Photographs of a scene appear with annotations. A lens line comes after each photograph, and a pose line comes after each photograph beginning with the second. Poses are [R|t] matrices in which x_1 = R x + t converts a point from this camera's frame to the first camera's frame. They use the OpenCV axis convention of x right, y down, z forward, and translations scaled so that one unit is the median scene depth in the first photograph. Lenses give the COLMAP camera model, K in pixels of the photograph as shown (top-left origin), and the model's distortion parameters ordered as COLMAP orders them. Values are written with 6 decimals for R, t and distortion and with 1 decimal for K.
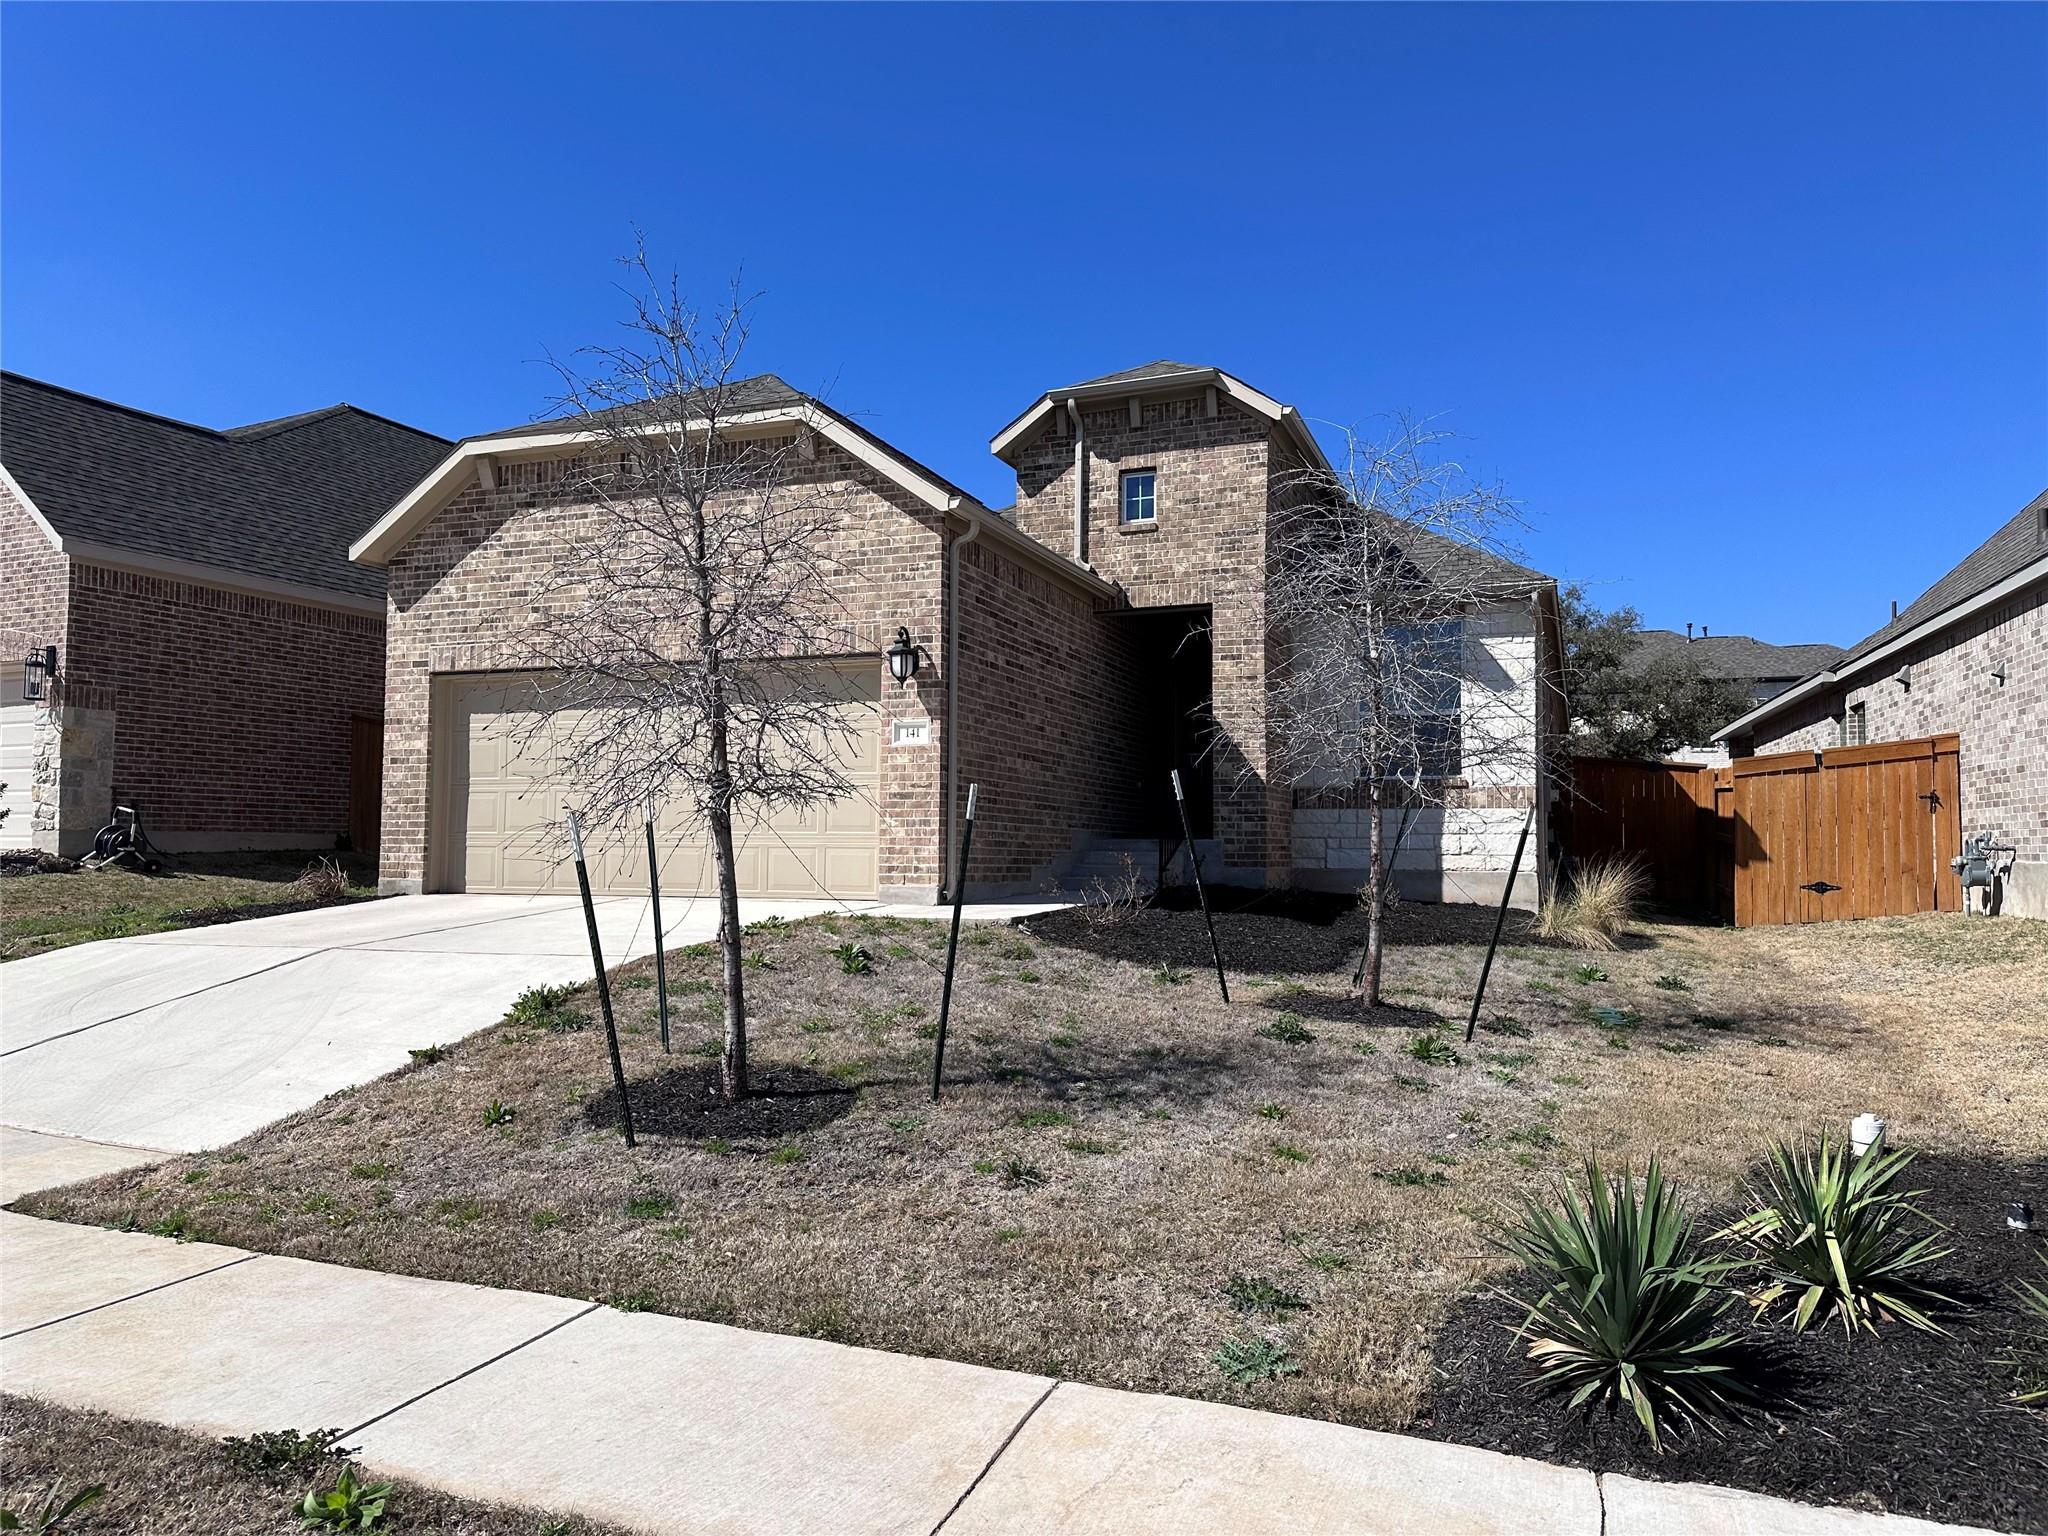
lens RADIAL K [[1409.5, 0, 1016.6], [0, 1409.5, 776.9], [0, 0, 1]] dist [0.043977, -0.049446]
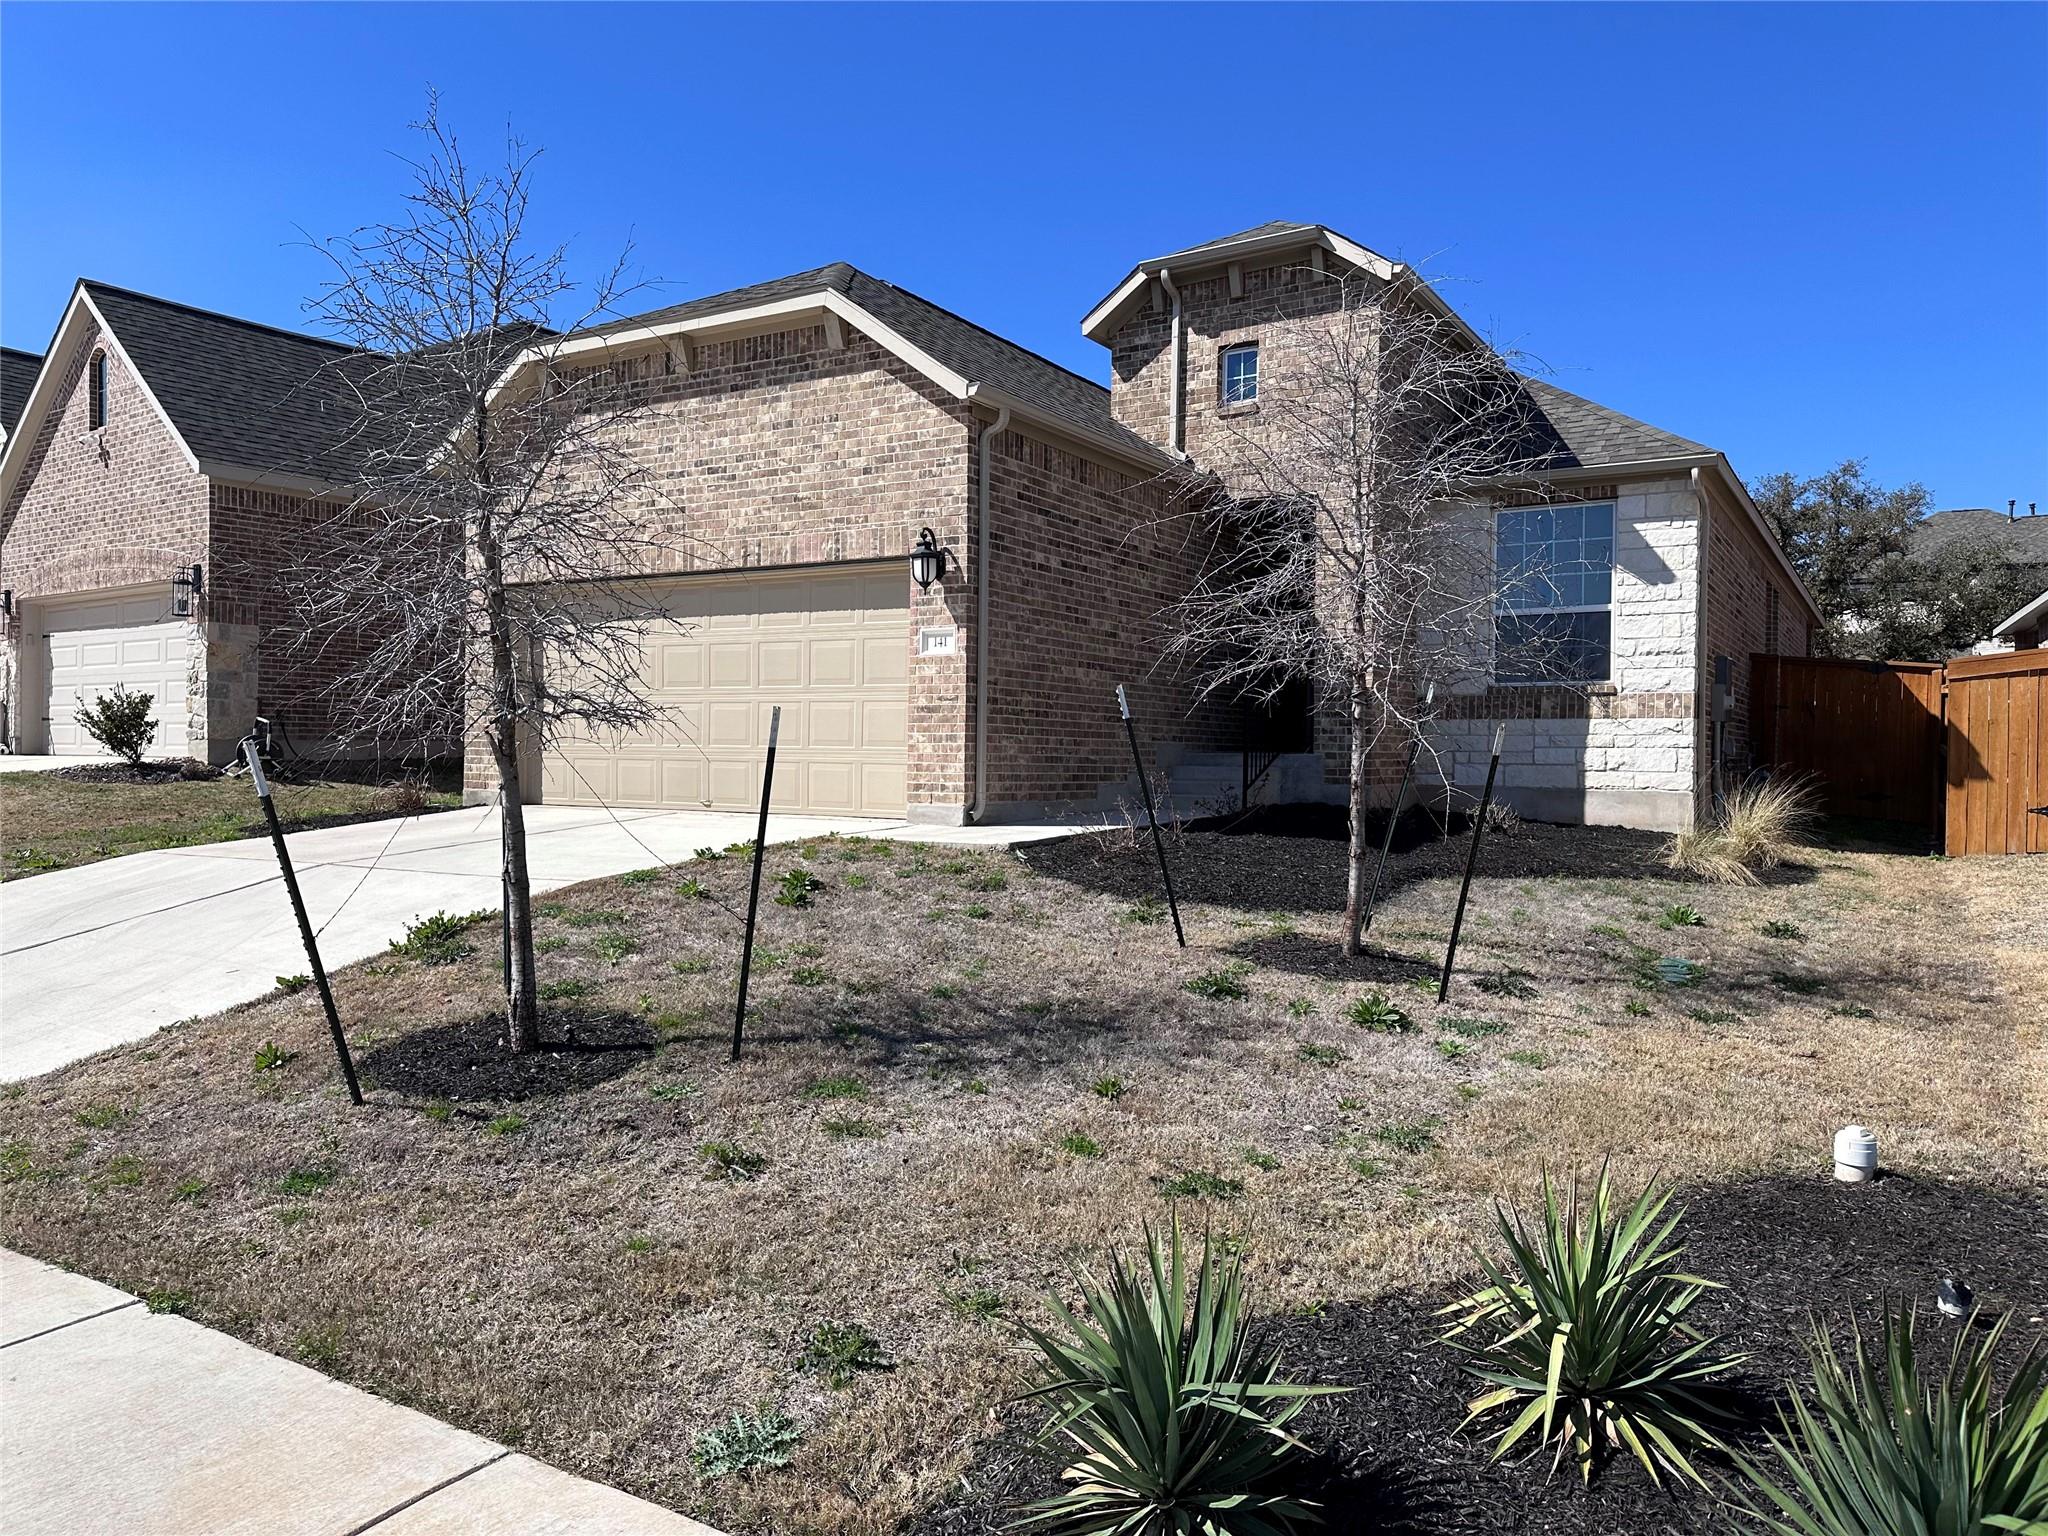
lens RADIAL K [[1409.5, 0, 1026.2], [0, 1409.5, 775.0], [0, 0, 1]] dist [0.043977, -0.049446]
pose [[0.984573, 0.006486, -0.174854, 0.126845], [0.005481, 0.997679, 0.067873, -0.005441], [0.174888, -0.067785, 0.982252, 0.073249]]
